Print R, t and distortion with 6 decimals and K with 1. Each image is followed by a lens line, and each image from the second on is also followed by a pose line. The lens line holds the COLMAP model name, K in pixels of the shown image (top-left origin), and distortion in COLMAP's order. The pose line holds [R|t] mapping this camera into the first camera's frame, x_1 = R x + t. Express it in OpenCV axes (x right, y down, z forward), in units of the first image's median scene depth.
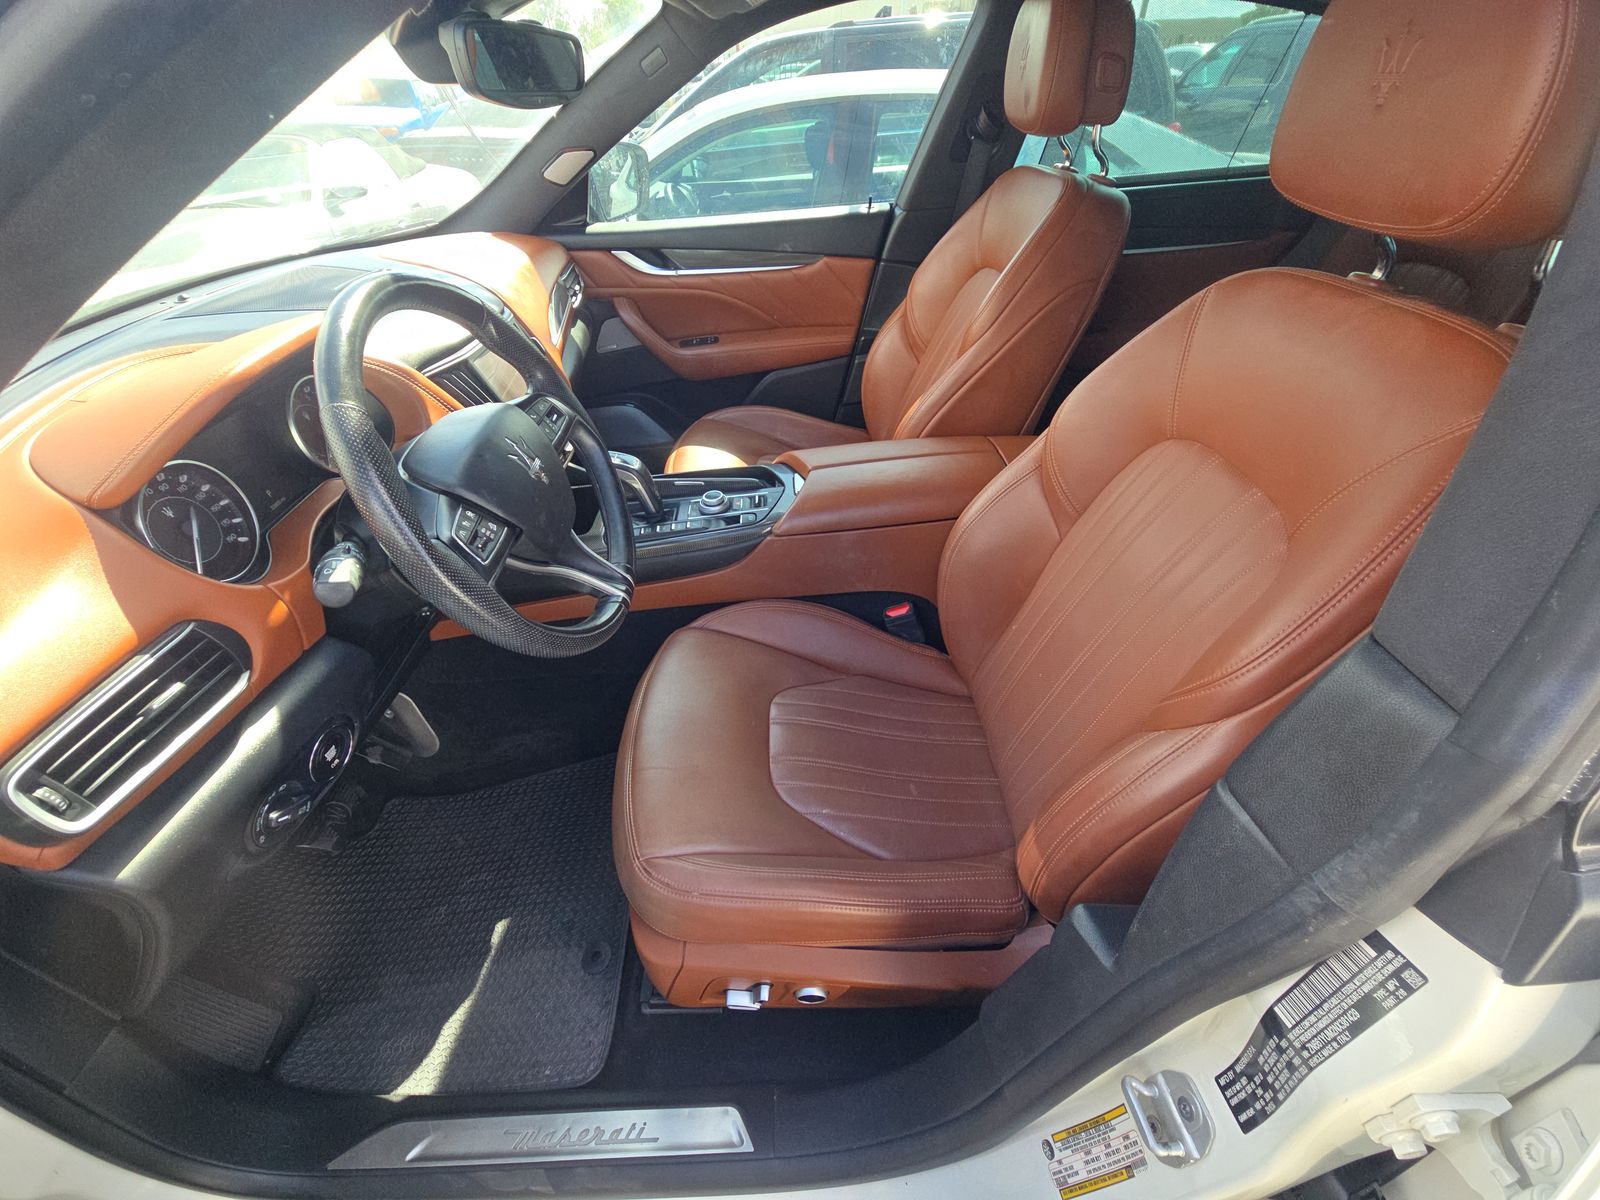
lens RADIAL K [[653.6, 0, 791.2], [0, 653.6, 598.2], [0, 0, 1]] dist [0.001157, -0.000055]
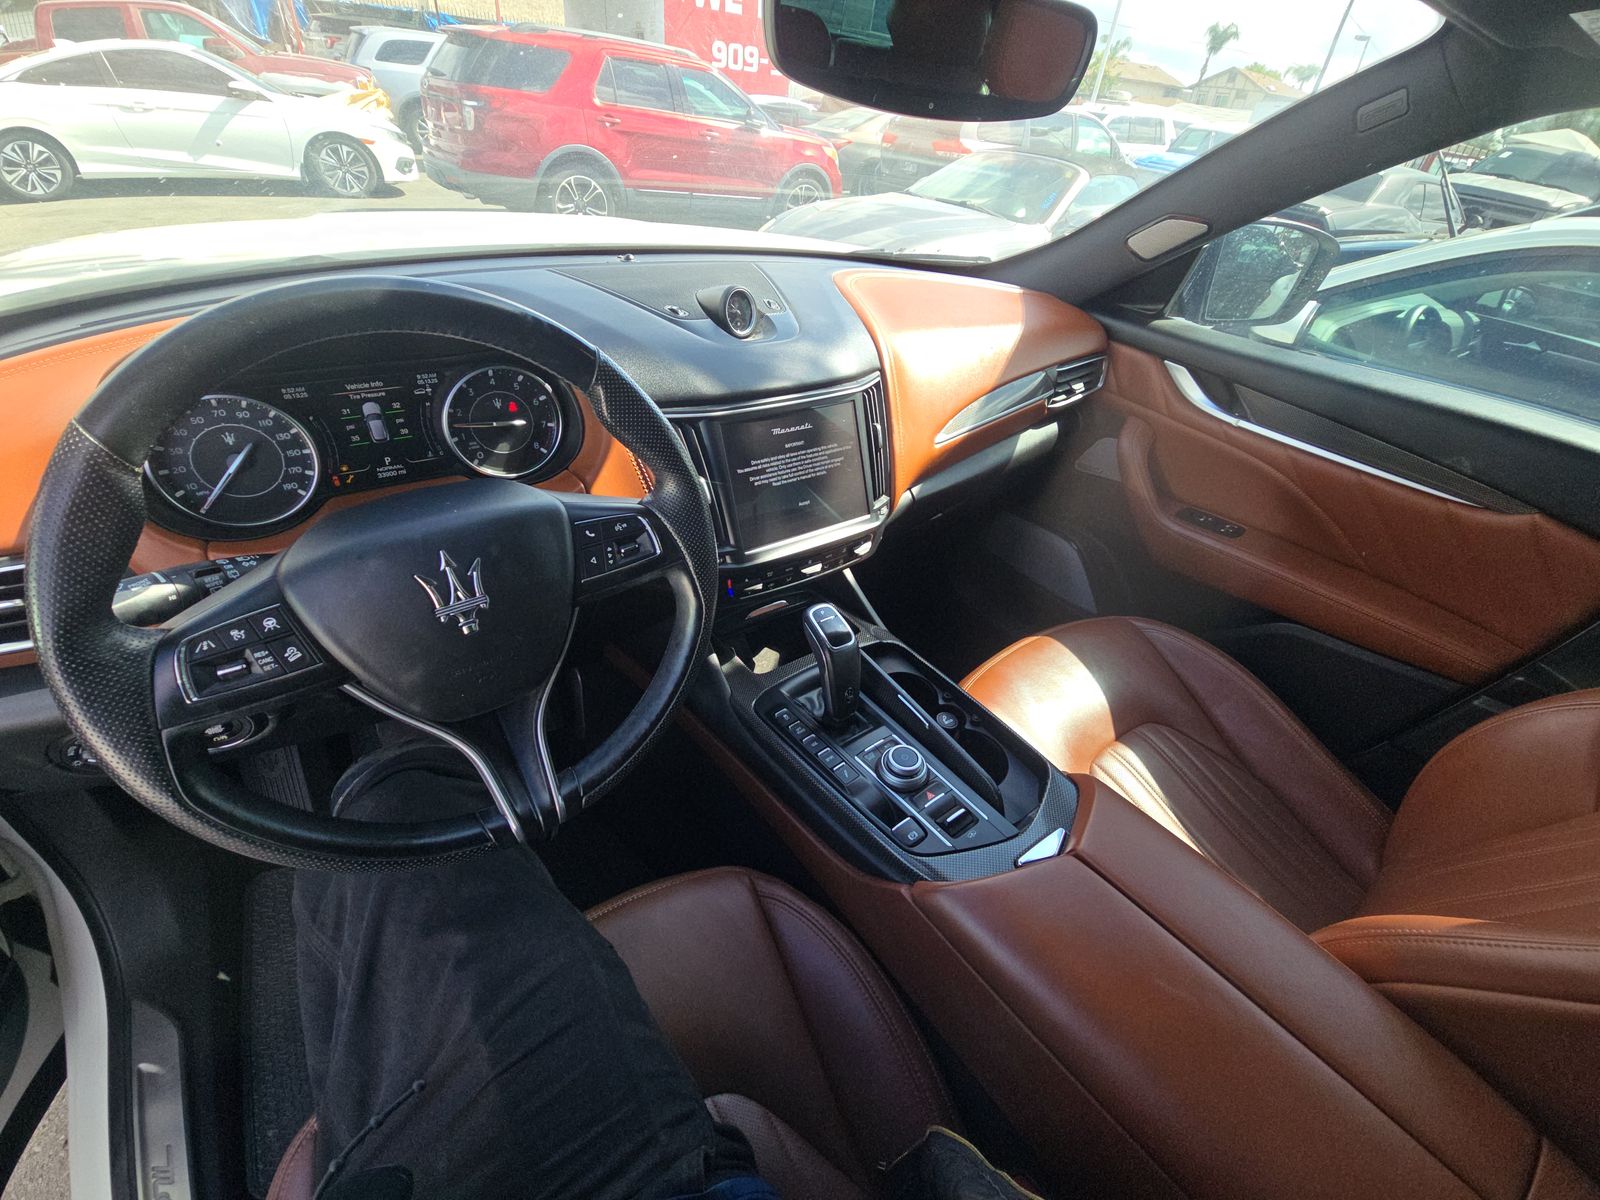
lens RADIAL K [[653.6, 0, 791.2], [0, 653.6, 598.2], [0, 0, 1]] dist [0.001157, -0.000055]
pose [[0.556038, 0.565154, -0.609444, 0.149622], [-0.595881, 0.782241, 0.181730, -0.436676], [0.579437, 0.262107, 0.771720, 0.581131]]
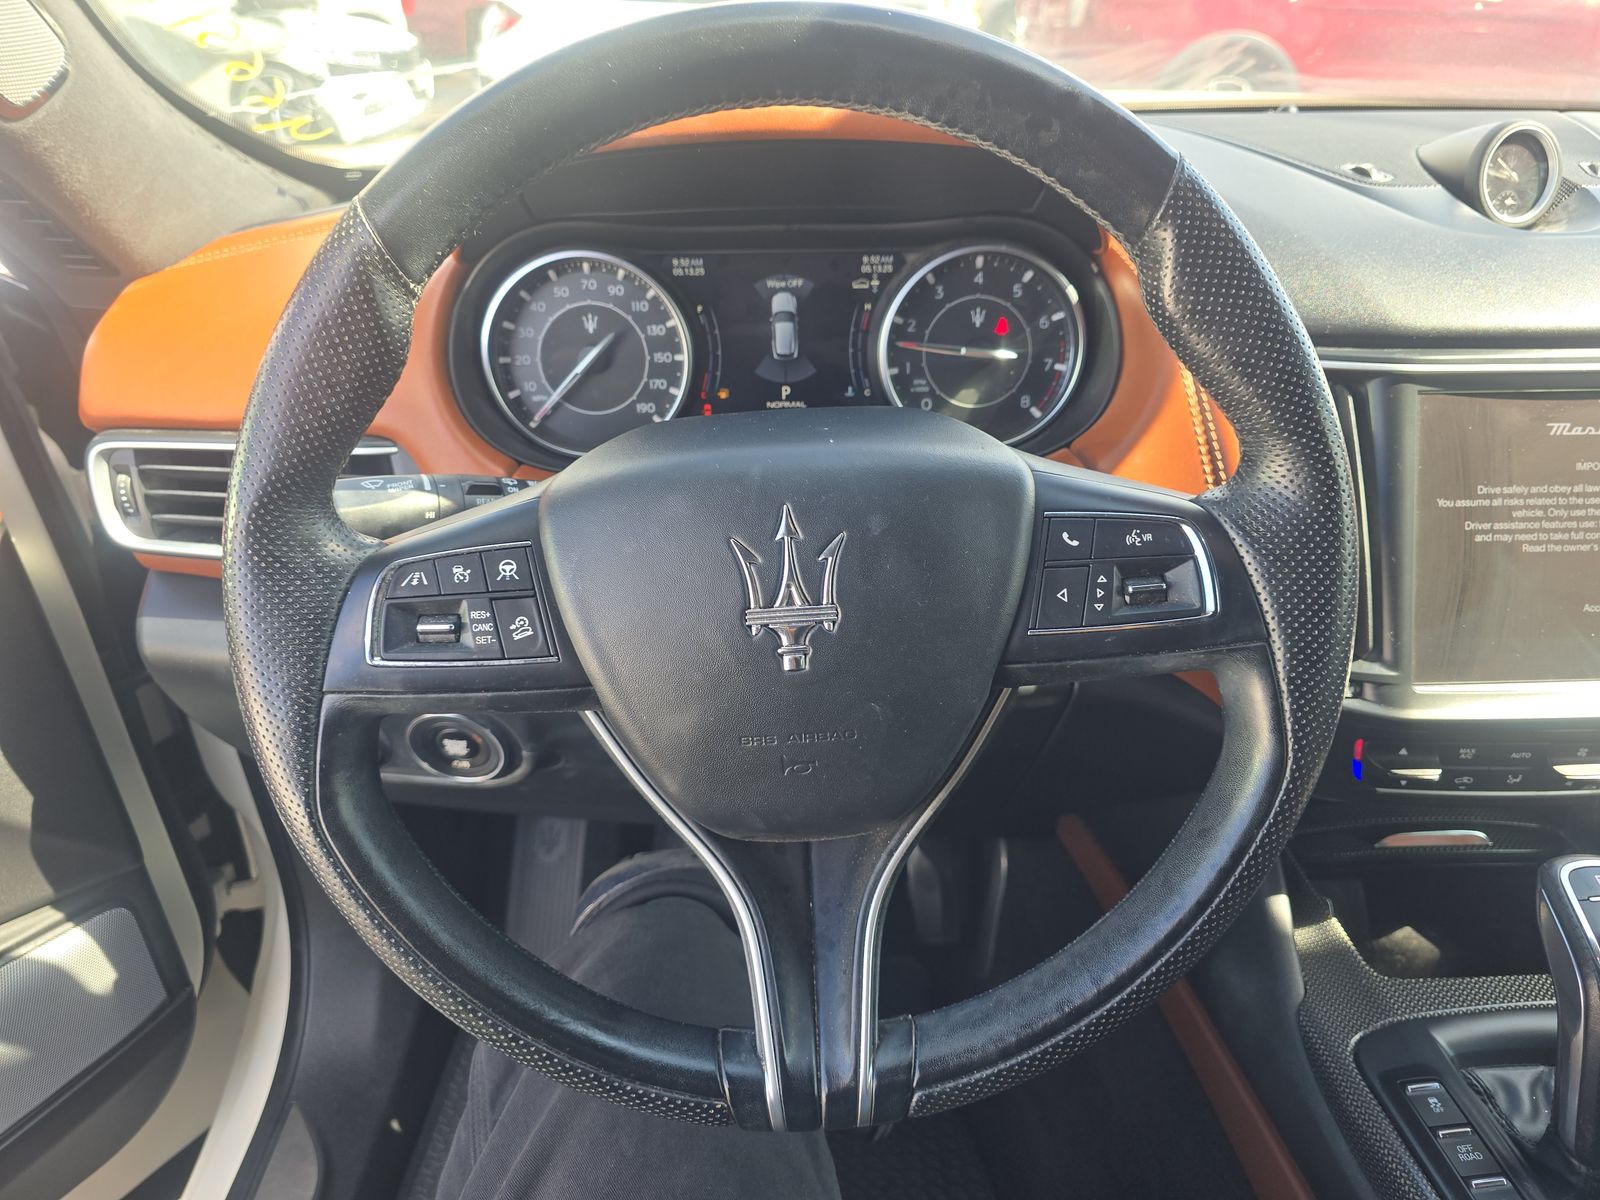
lens RADIAL K [[1098.6, 0, 806.7], [0, 1098.6, 594.6], [0, 0, 1]] dist [0.034331, -0.045008]
pose [[0.004170, 0.519258, -0.854607, 0.064875], [-0.610172, 0.678403, 0.409219, -0.370822], [0.792258, 0.519751, 0.319665, 0.694770]]
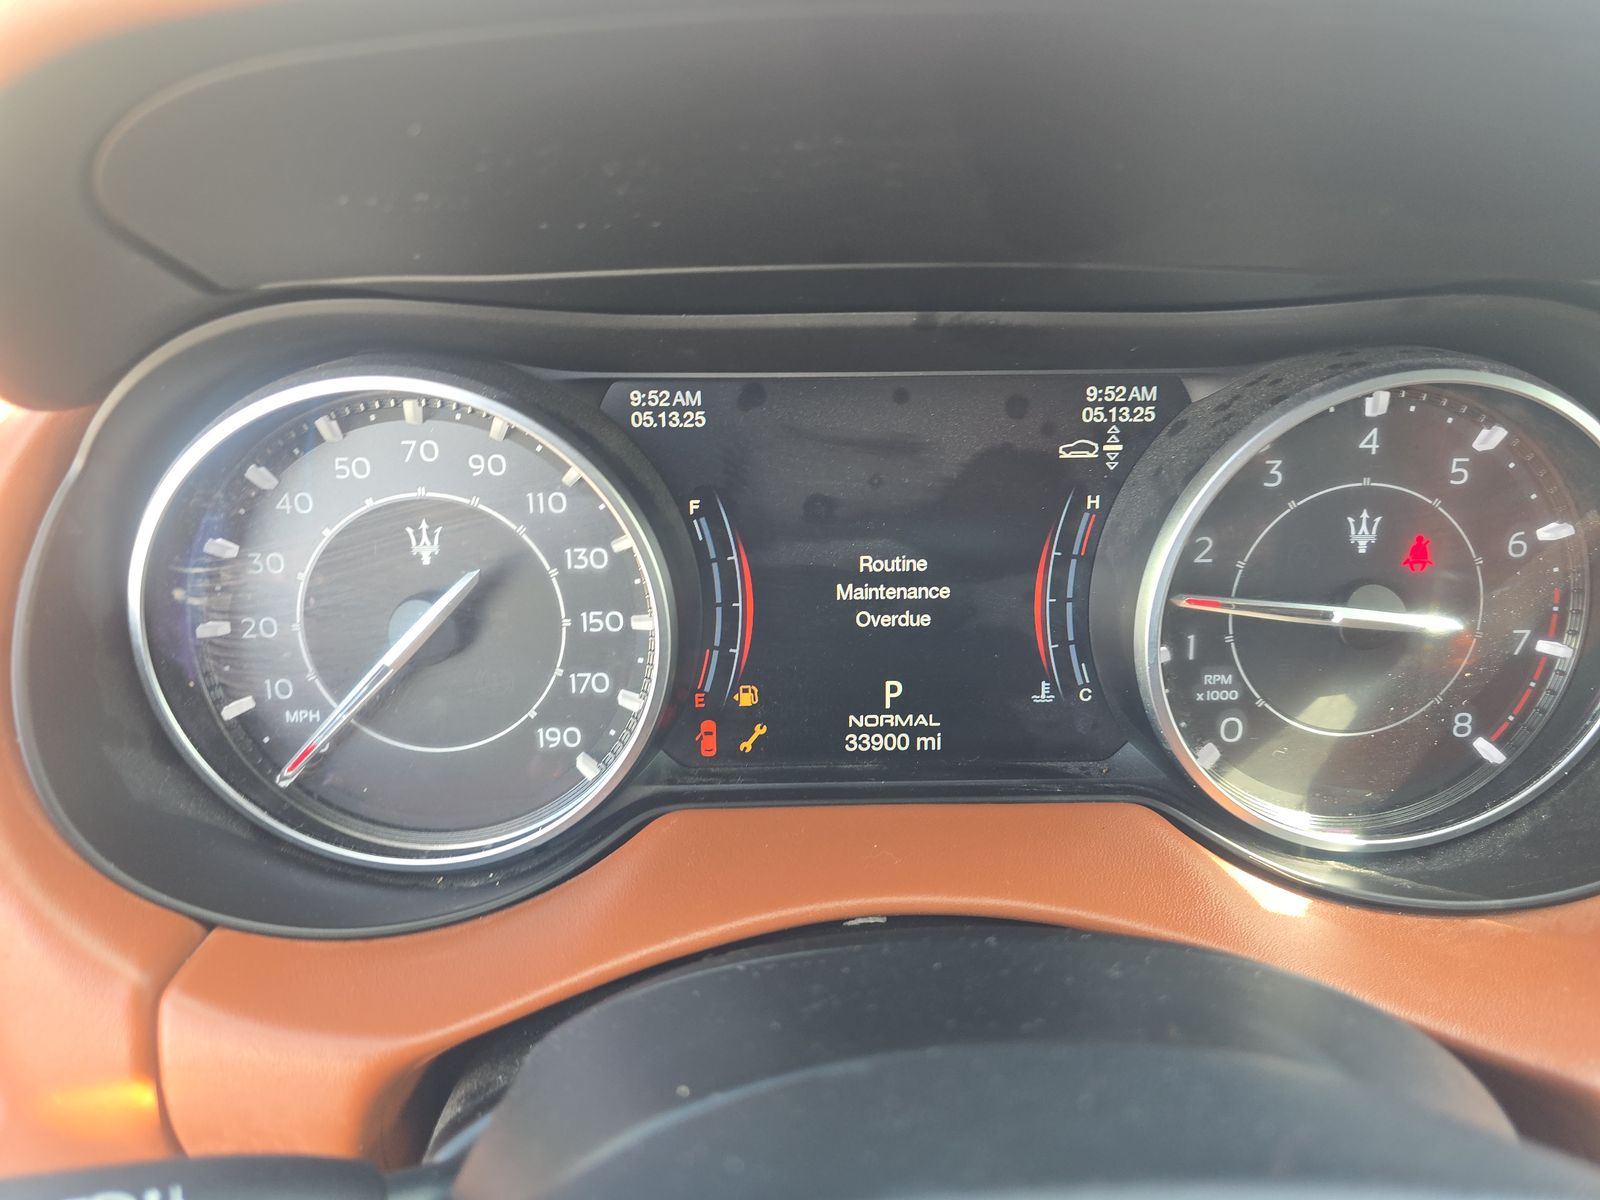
lens RADIAL K [[1055.8, 0, 804.5], [0, 1055.8, 568.5], [0, 0, 1]] dist [-0.010311, -0.002811]
pose [[0.013533, 0.437443, -0.899144, -0.405074], [-0.618186, 0.710441, 0.336333, -0.257710], [0.785916, 0.551287, 0.280035, 0.726741]]
